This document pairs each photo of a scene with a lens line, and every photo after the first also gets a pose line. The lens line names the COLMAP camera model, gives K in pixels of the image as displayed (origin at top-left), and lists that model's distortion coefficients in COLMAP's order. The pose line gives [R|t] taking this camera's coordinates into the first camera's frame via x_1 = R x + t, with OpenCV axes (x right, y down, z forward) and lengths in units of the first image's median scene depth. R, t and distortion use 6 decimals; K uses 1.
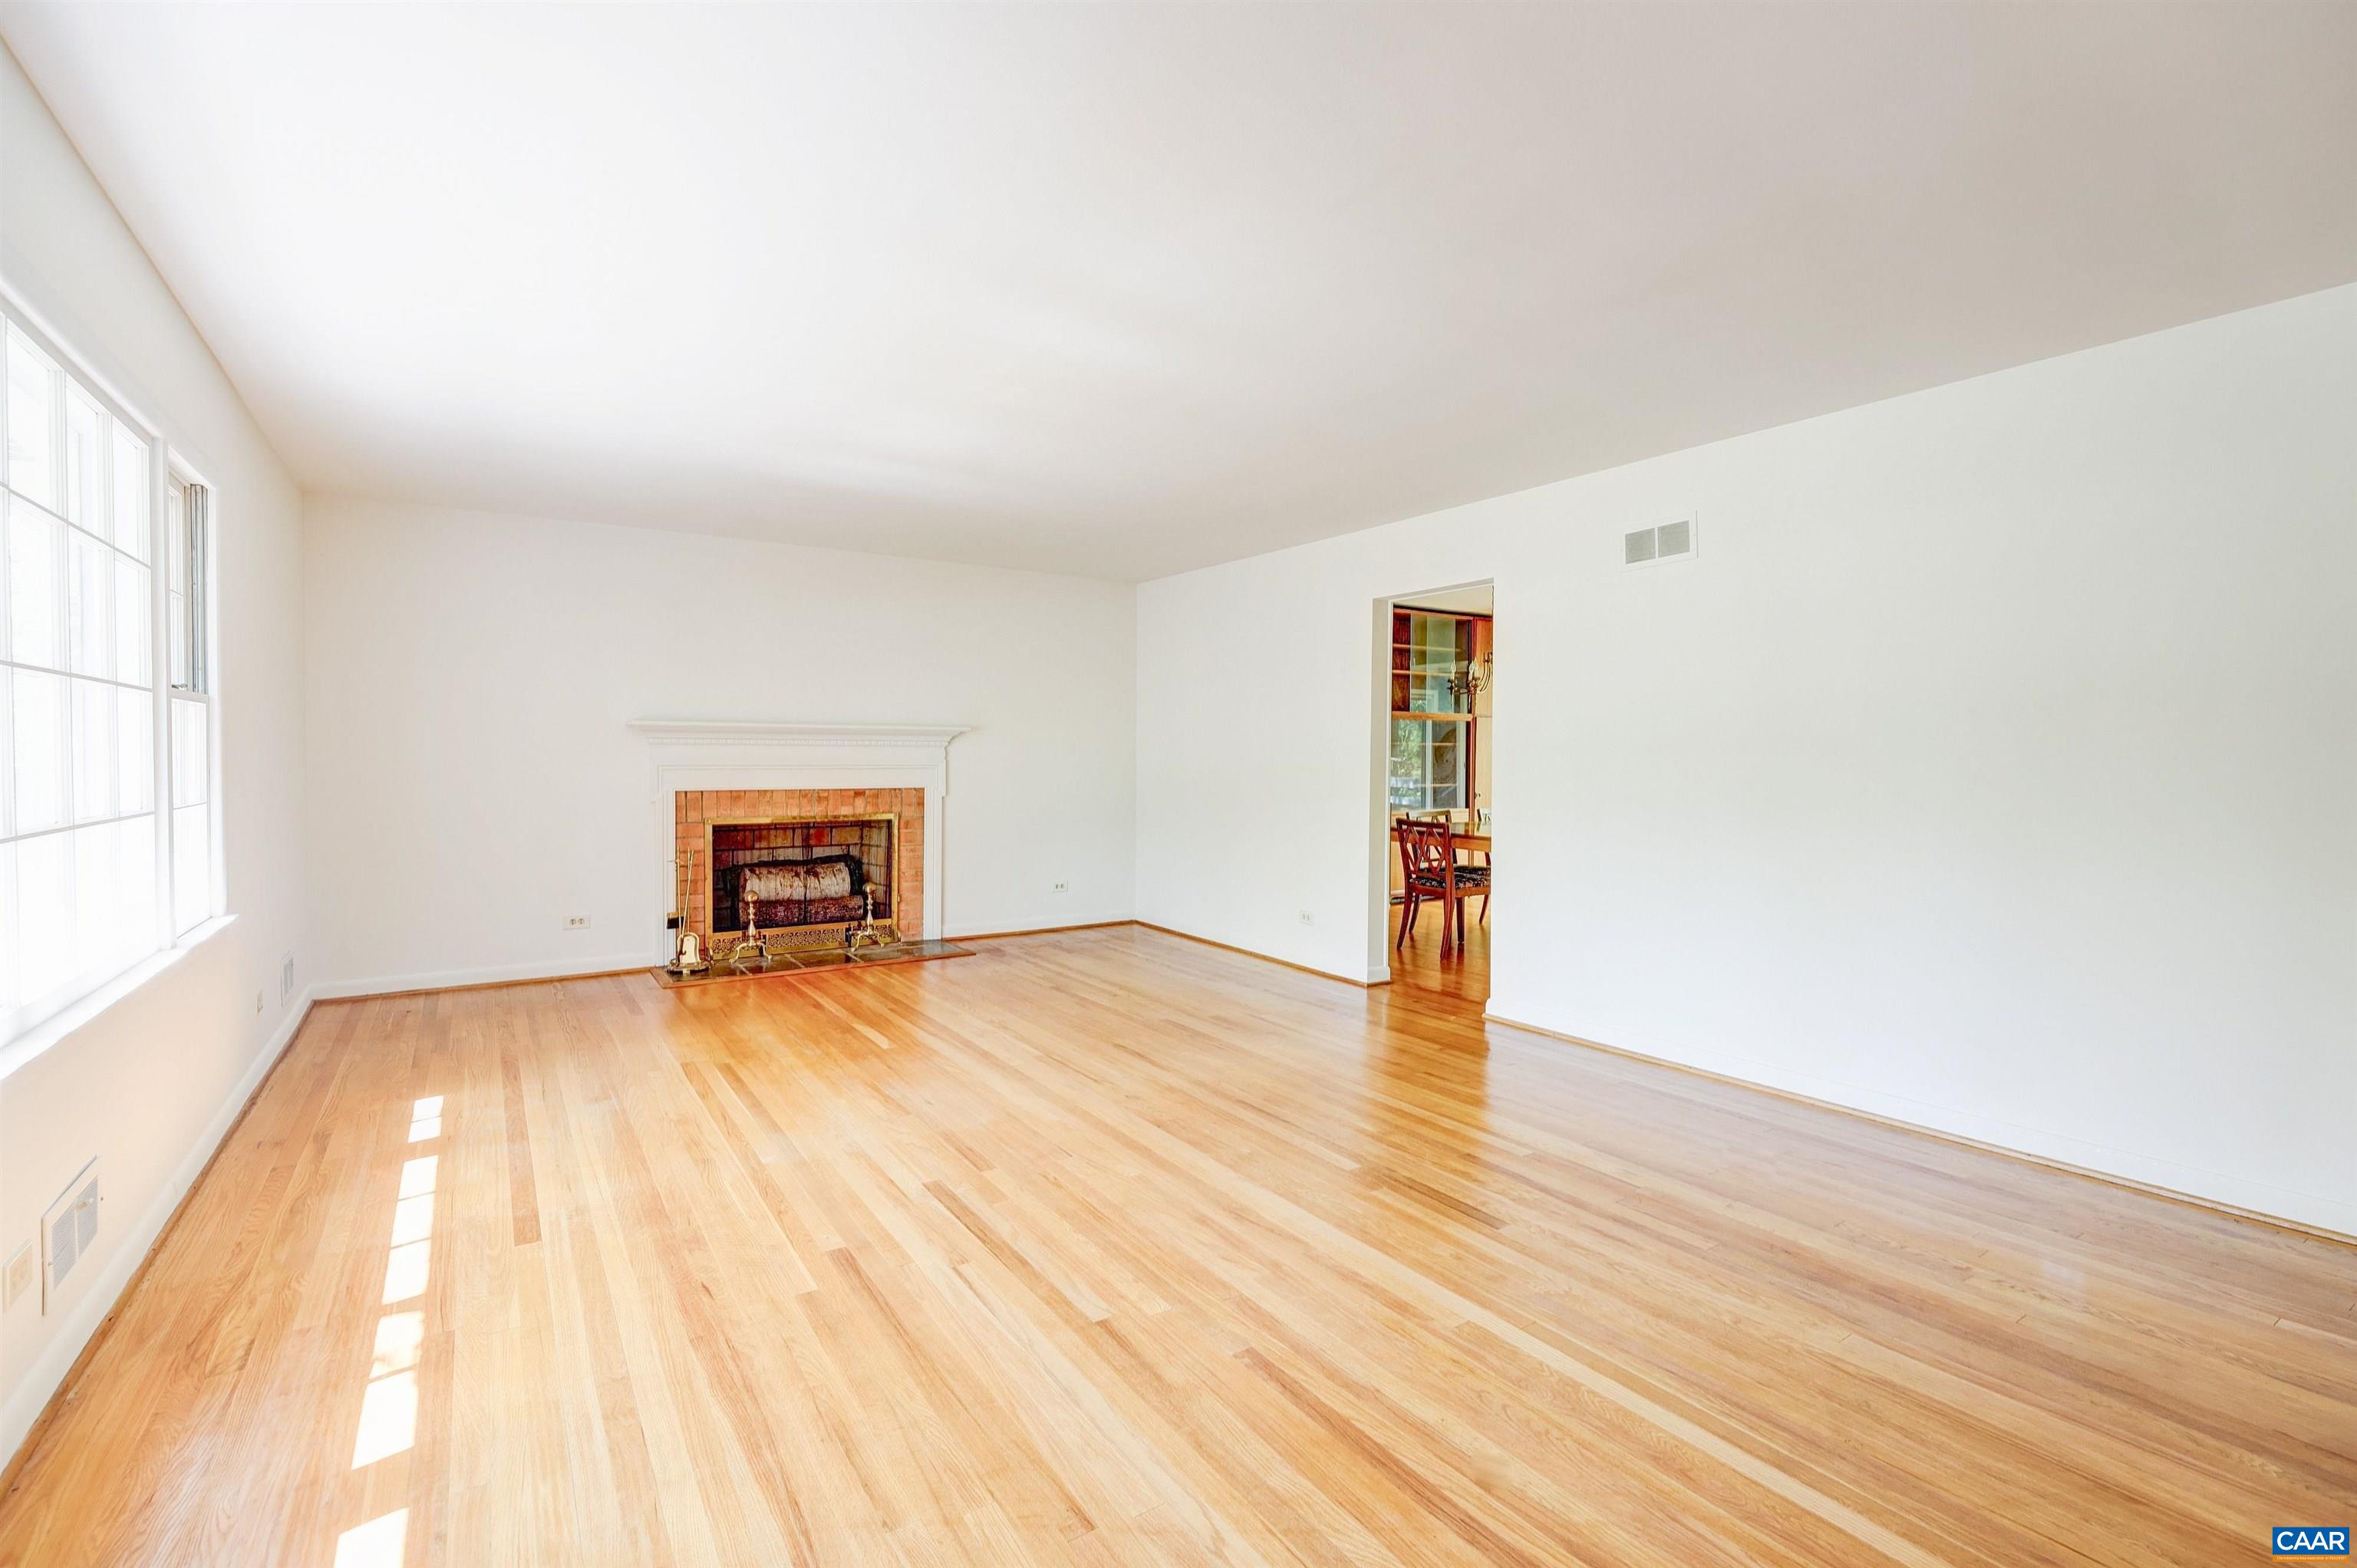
lens RADIAL K [[1080.5, 0, 1177.9], [0, 1080.5, 775.6], [0, 0, 1]] dist [0.000908, 0.000080]
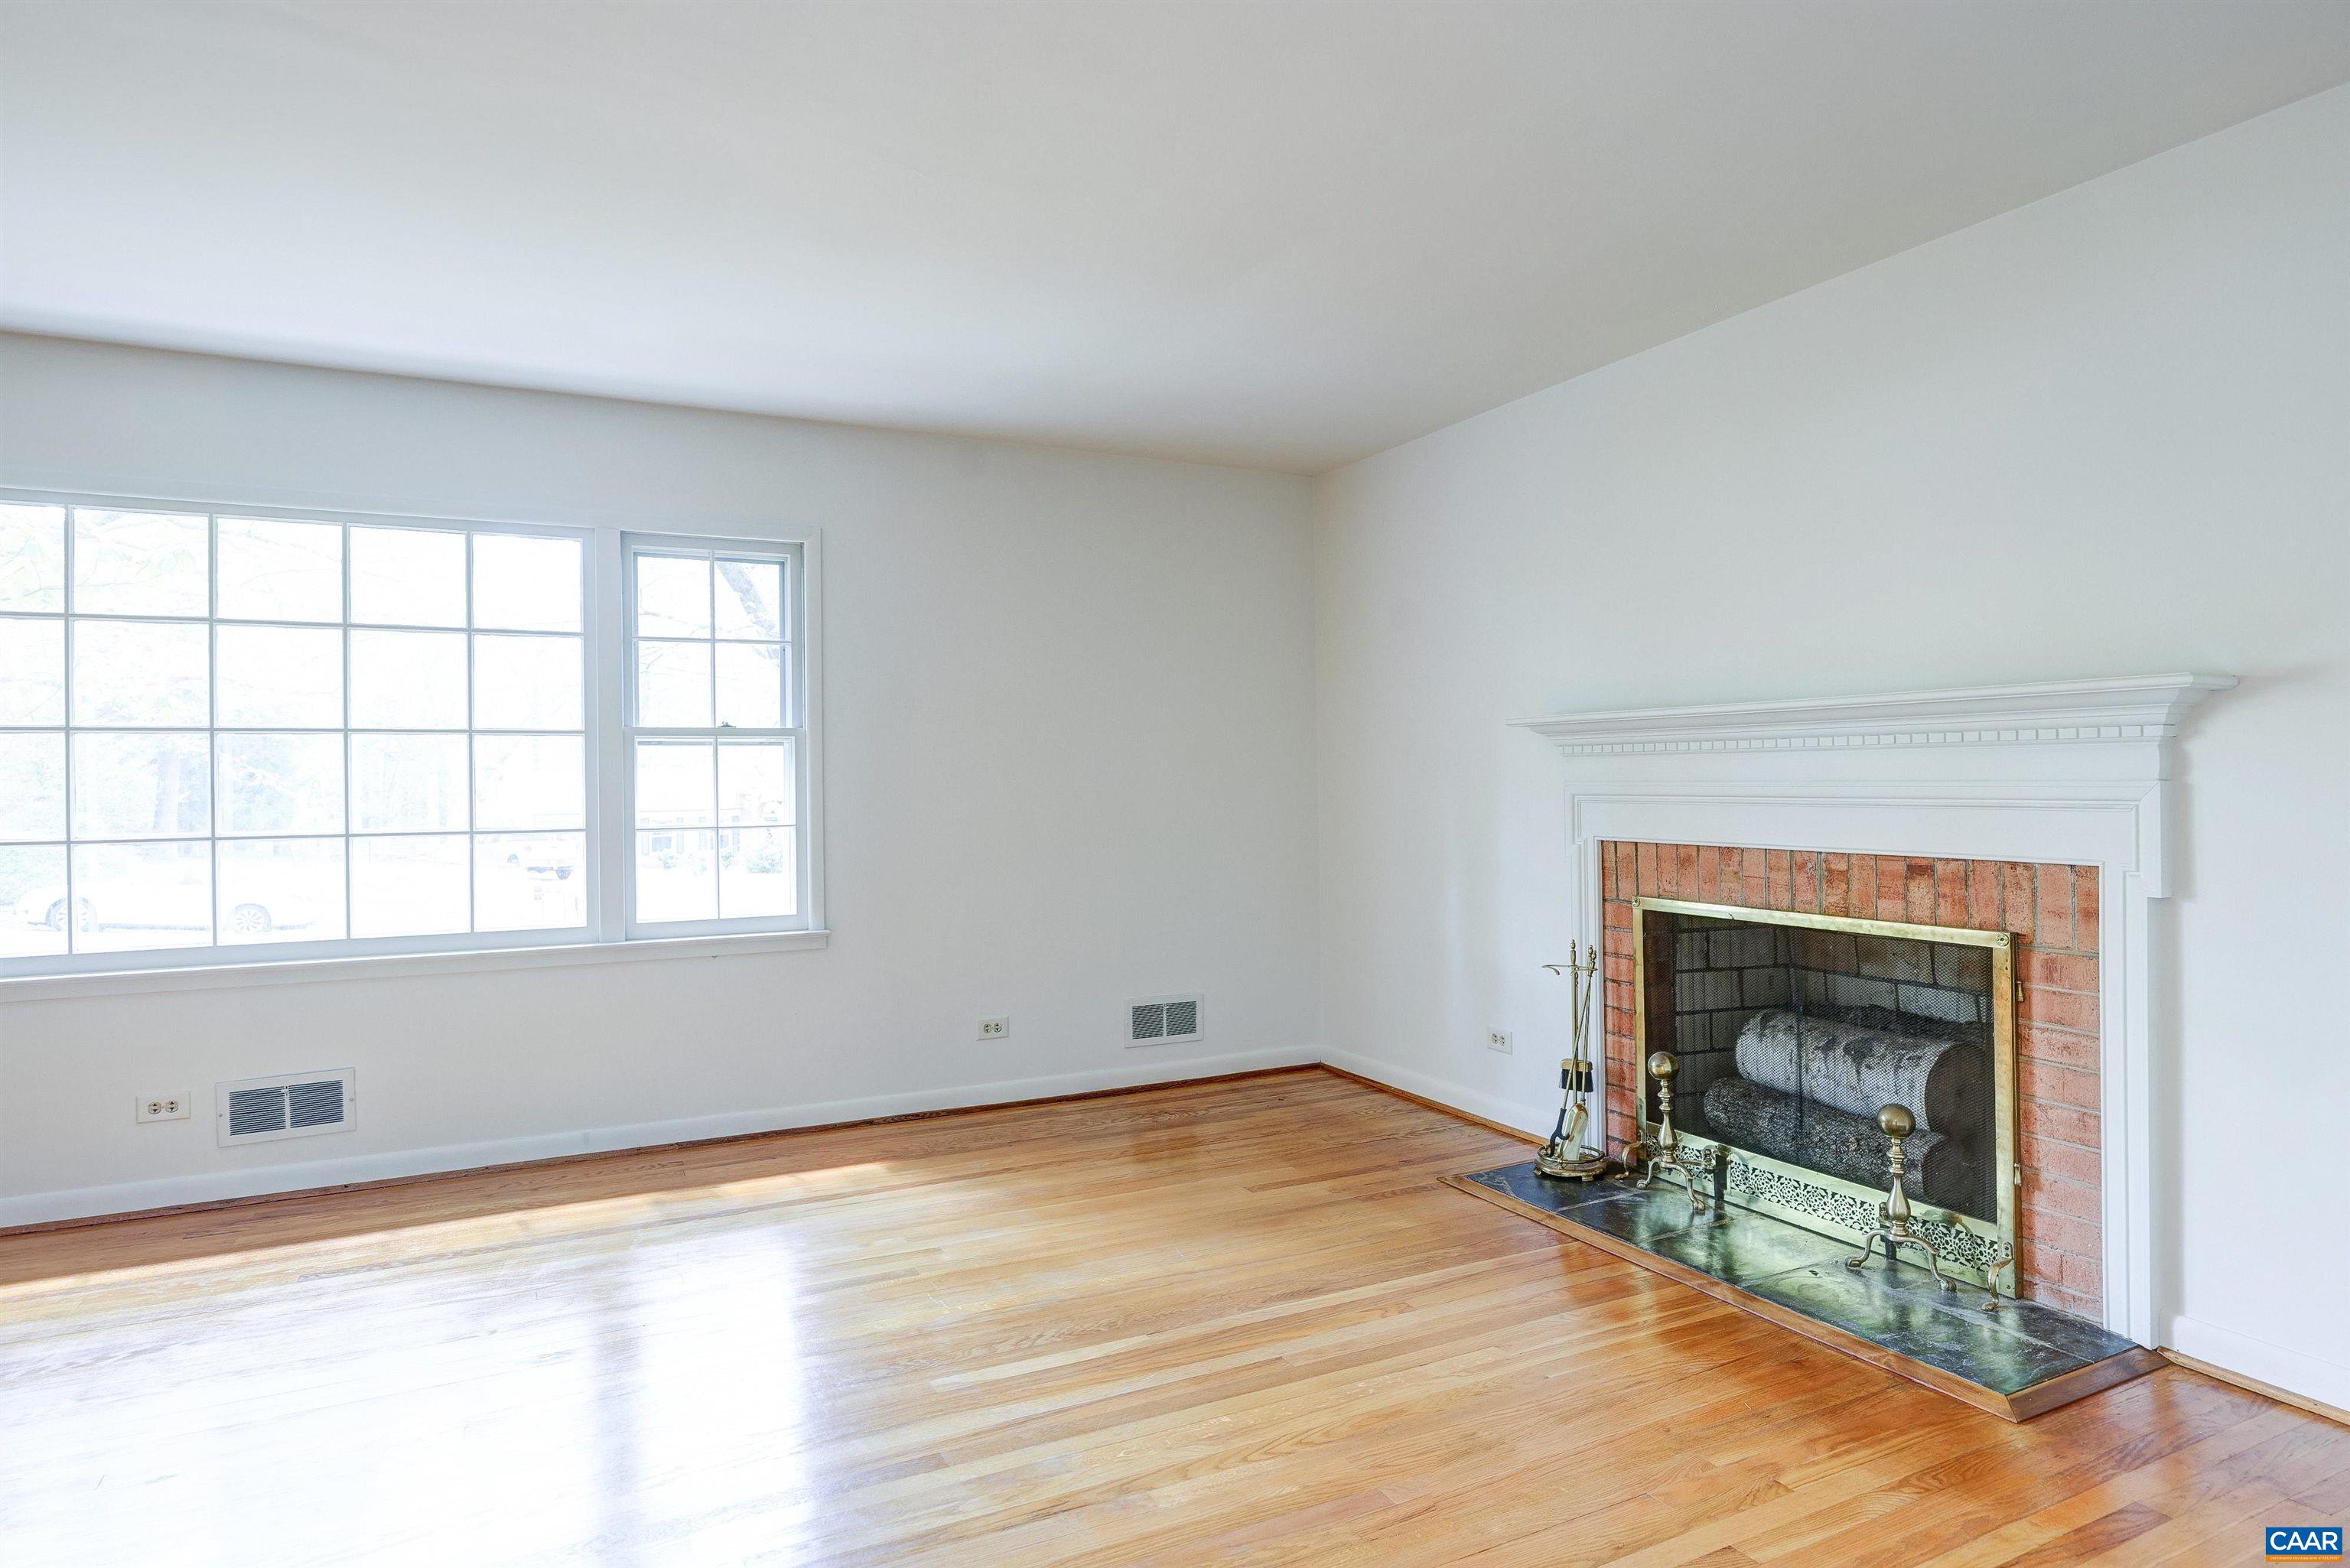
lens RADIAL K [[1323.3, 0, 1174.9], [0, 1323.3, 781.1], [0, 0, 1]] dist [-0.002493, -0.000071]
pose [[-0.108075, -0.004339, -0.994133, 0.205930], [-0.014437, 0.999892, -0.002795, -0.010153], [0.994038, 0.014050, -0.108126, 0.787898]]
